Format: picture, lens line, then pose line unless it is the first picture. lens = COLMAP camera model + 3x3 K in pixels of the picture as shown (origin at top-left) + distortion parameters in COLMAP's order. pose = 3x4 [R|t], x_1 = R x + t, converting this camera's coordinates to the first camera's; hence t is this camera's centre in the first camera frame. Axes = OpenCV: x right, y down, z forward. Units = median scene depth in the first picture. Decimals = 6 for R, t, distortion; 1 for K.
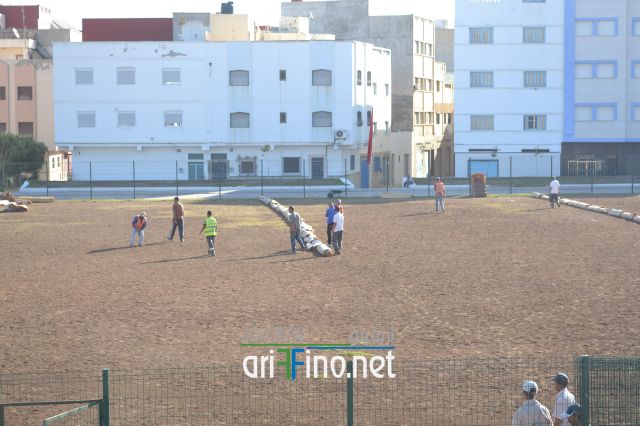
lens RADIAL K [[1460.5, 0, 318.7], [0, 1460.5, 210.6], [0, 0, 1]] dist [0.008412, 0.000000]
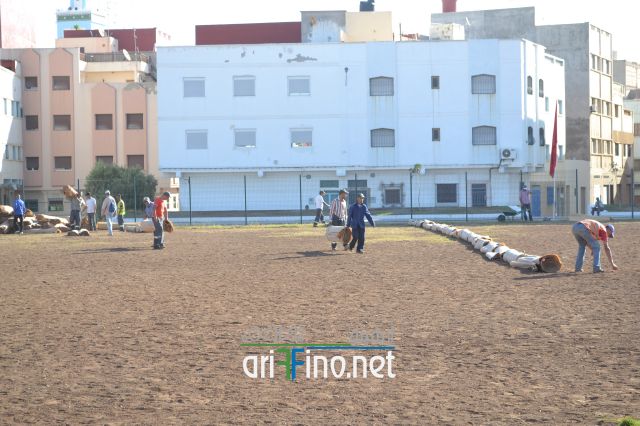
lens RADIAL K [[1460.5, 0, 317.5], [0, 1460.5, 215.3], [0, 0, 1]] dist [0.008412, 0.000000]
pose [[0.994860, -0.007913, -0.100952, -0.008183], [0.003322, 0.998956, -0.045569, 0.017926], [0.101207, 0.044999, 0.993847, 0.186721]]
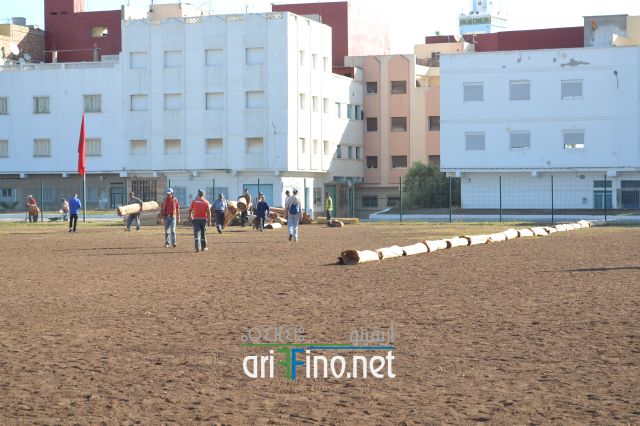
lens RADIAL K [[1460.5, 0, 320.0], [0, 1460.5, 213.3], [0, 0, 1]] dist [0.008412, 0.000000]
pose [[0.902718, 0.008136, -0.430155, 0.131367], [-0.028039, 0.998808, -0.039949, 0.018090], [0.429318, 0.048124, 0.901871, 0.171652]]
